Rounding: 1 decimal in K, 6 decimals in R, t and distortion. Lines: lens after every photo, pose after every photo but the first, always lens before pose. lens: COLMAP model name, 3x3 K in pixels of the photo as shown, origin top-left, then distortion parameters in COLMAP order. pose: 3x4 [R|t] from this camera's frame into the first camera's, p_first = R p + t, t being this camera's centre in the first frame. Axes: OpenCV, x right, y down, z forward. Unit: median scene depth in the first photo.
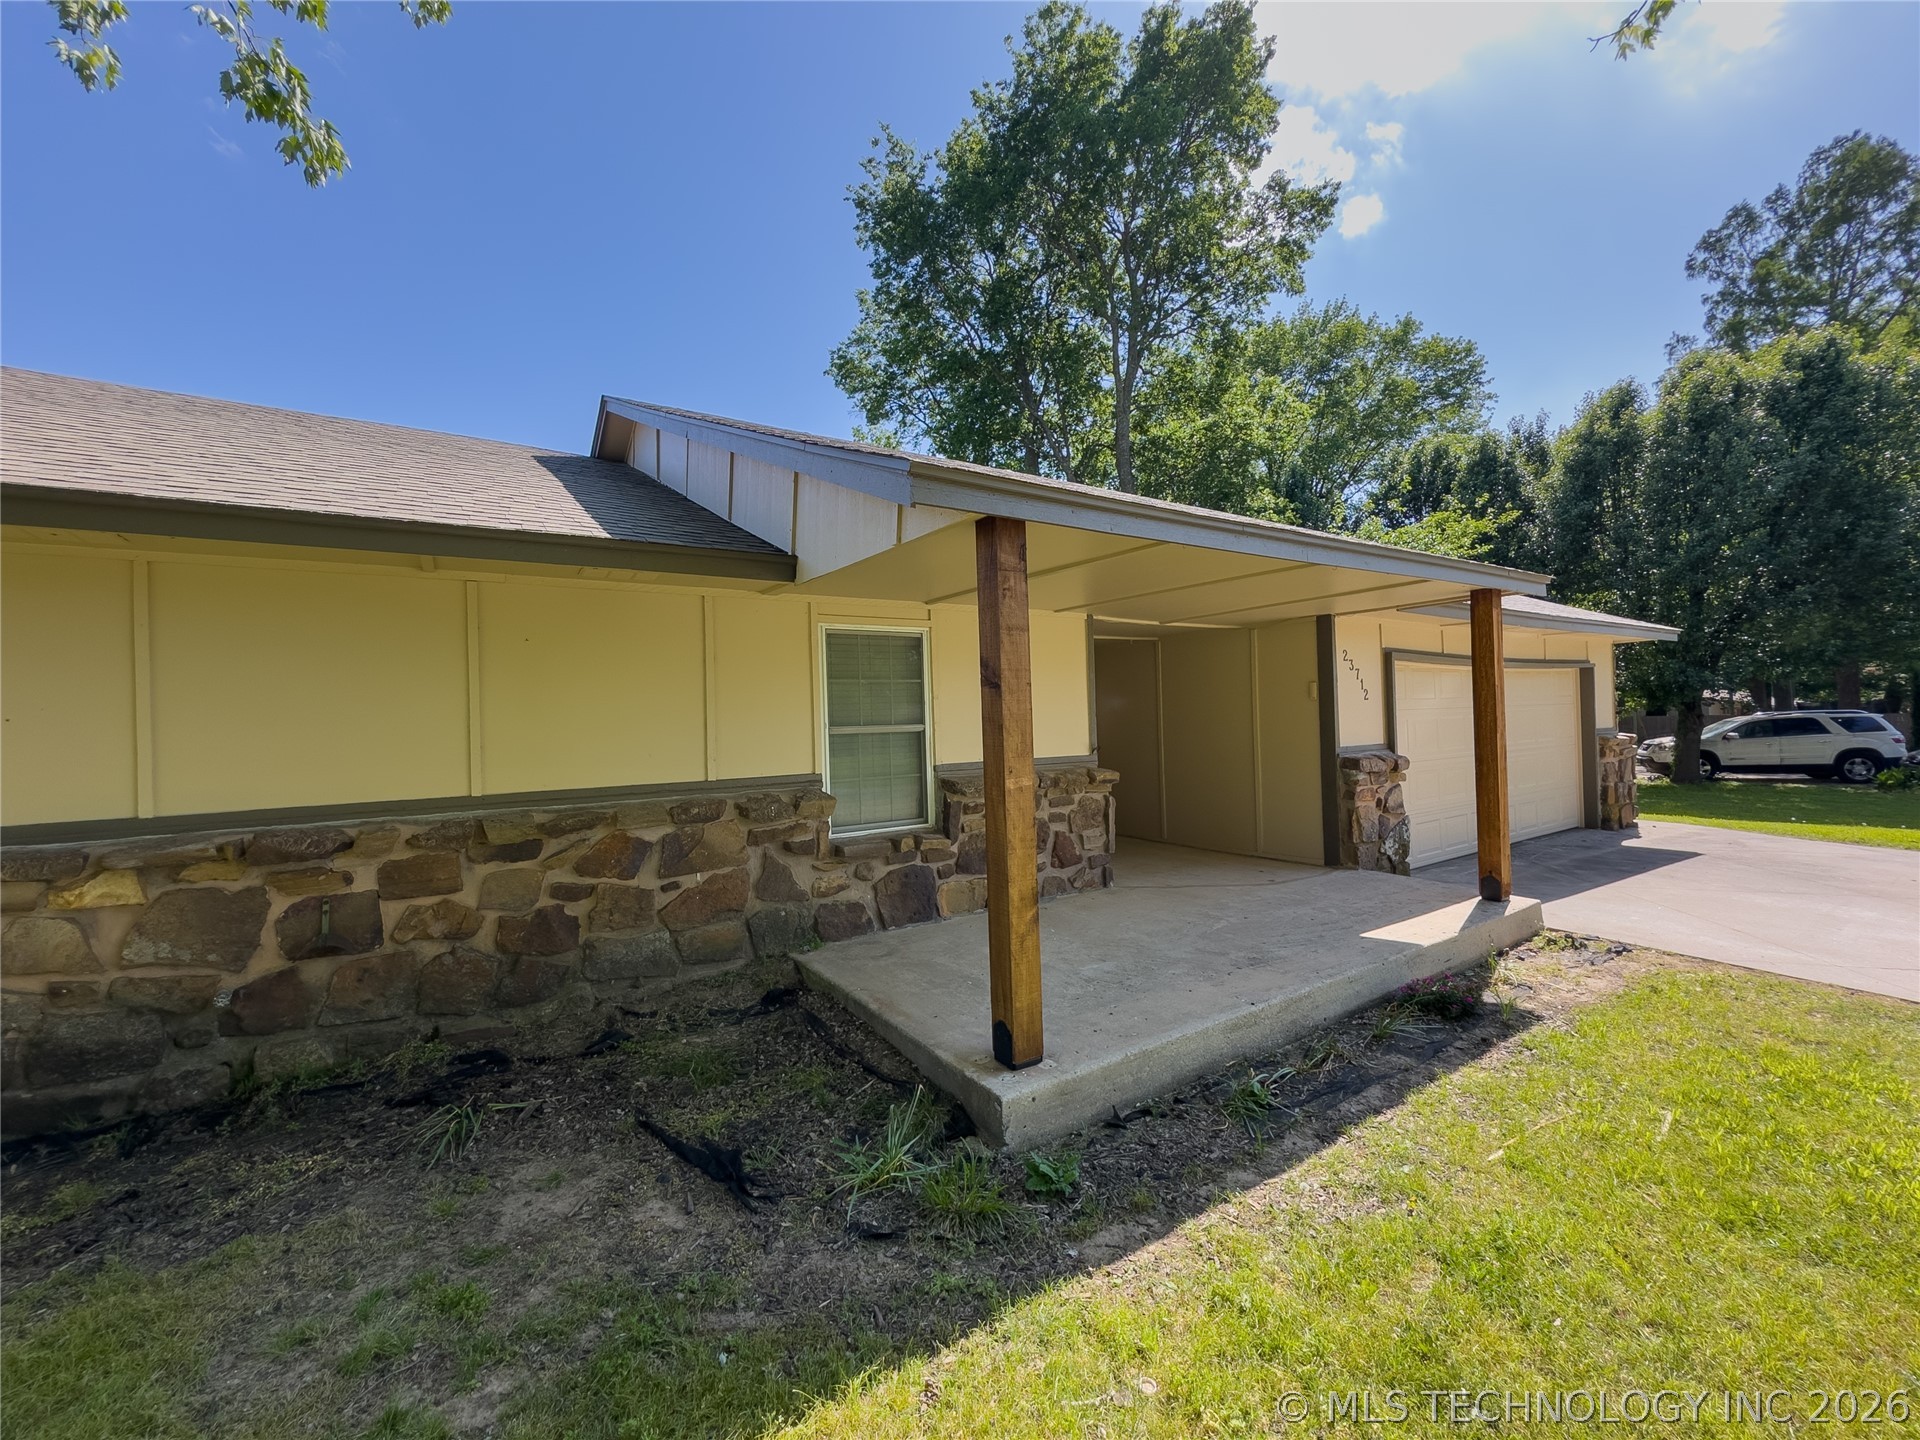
lens RADIAL K [[767.7, 0, 960.0], [0, 767.7, 720.0], [0, 0, 1]] dist [-0.000411, 0.000197]
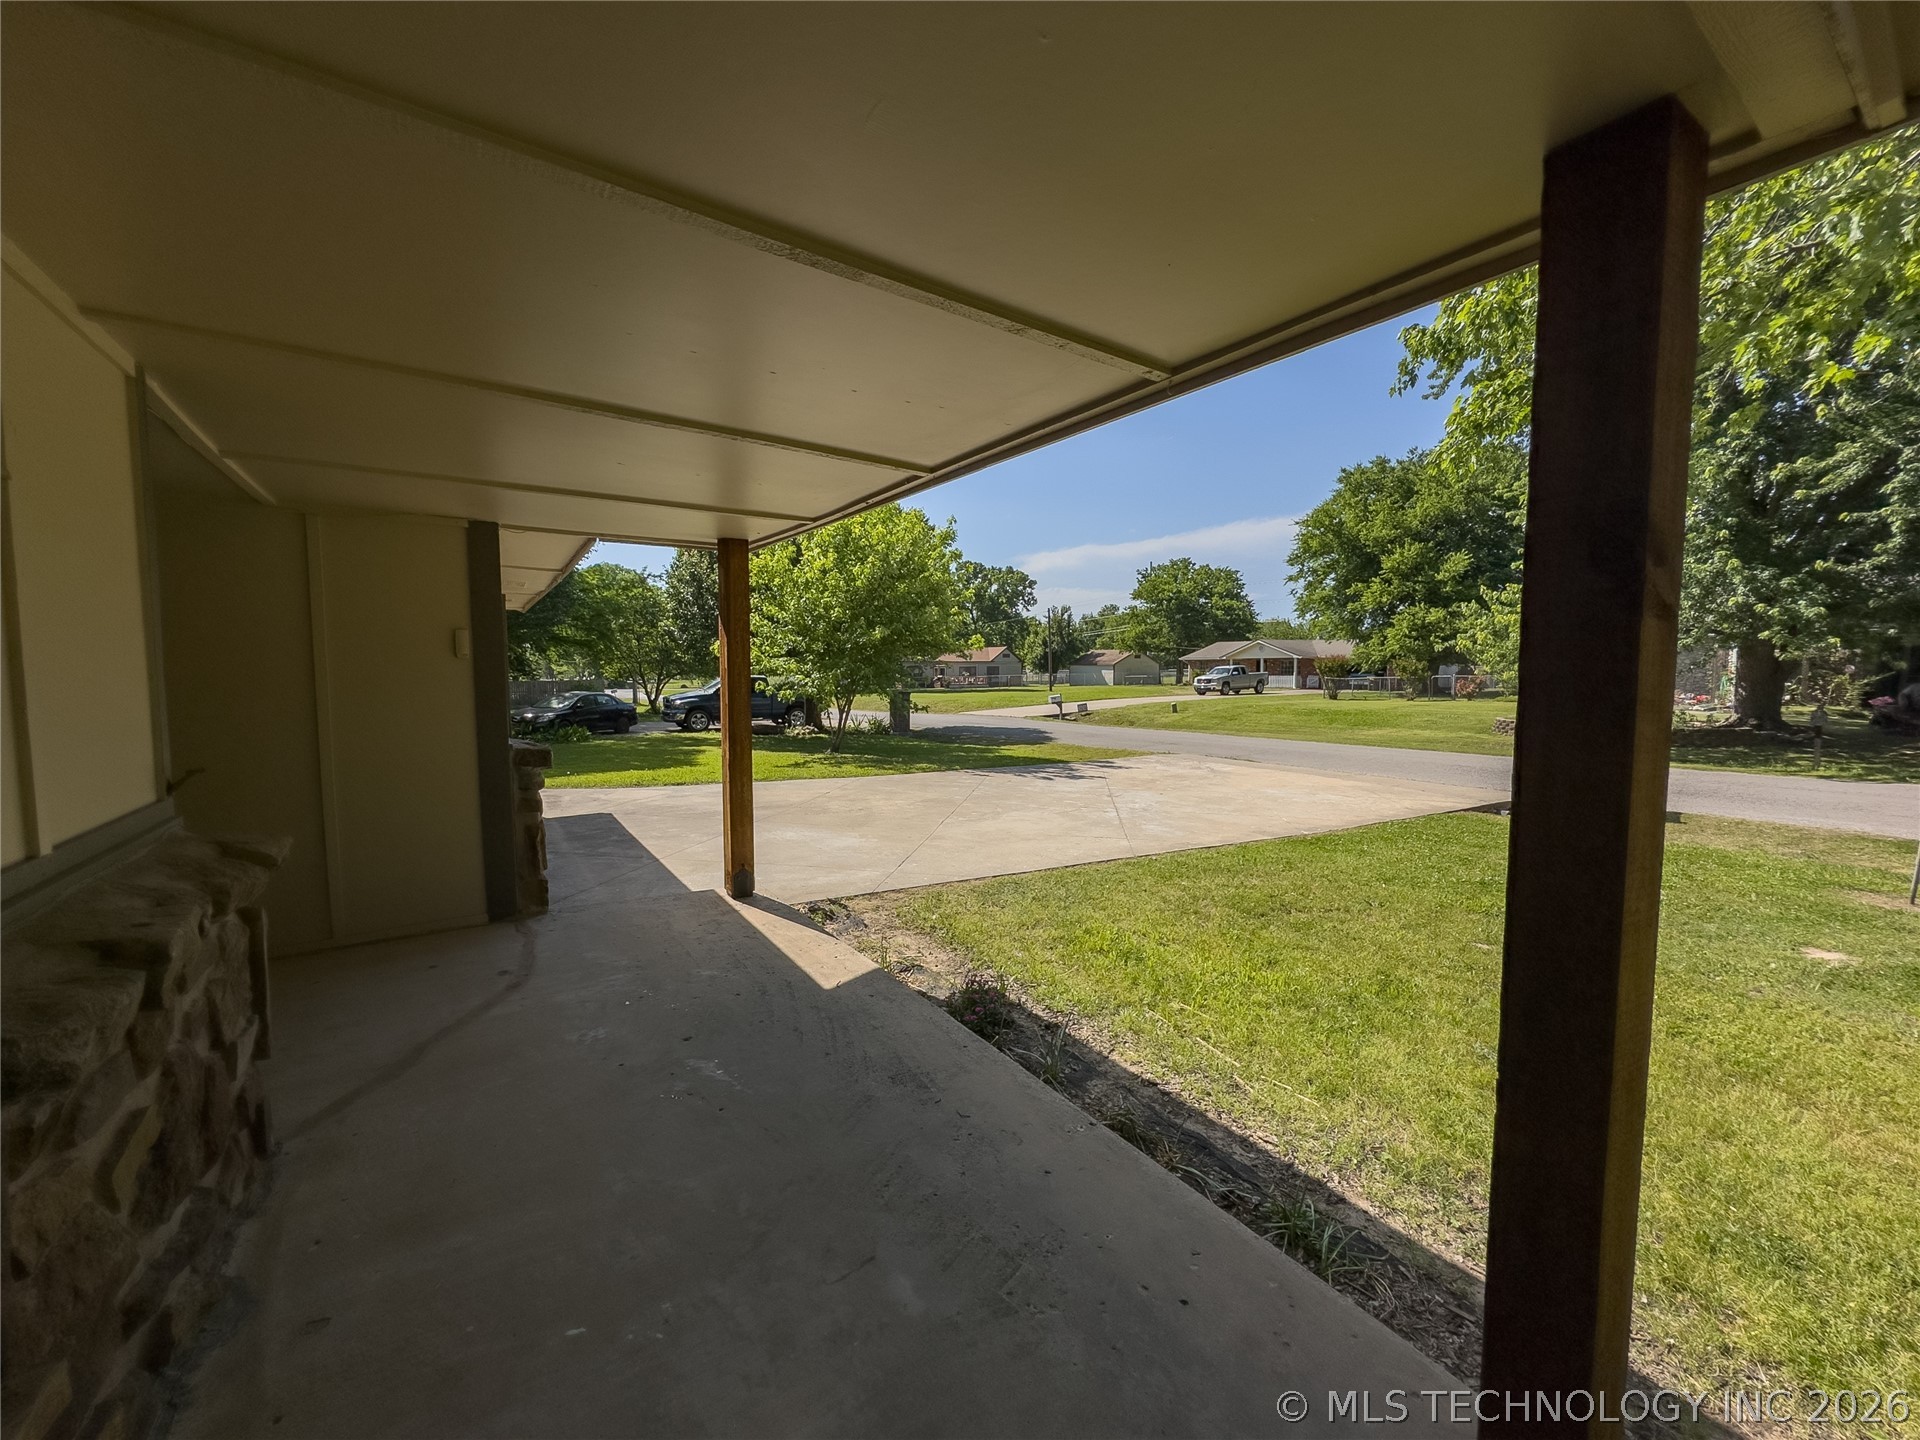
lens RADIAL K [[767.7, 0, 960.0], [0, 767.7, 720.0], [0, 0, 1]] dist [-0.000411, 0.000197]
pose [[-0.001650, -0.040572, 0.999175, -0.159448], [-0.006190, 0.999158, 0.040561, -0.005248], [-0.999979, -0.006118, -0.001900, 0.651334]]
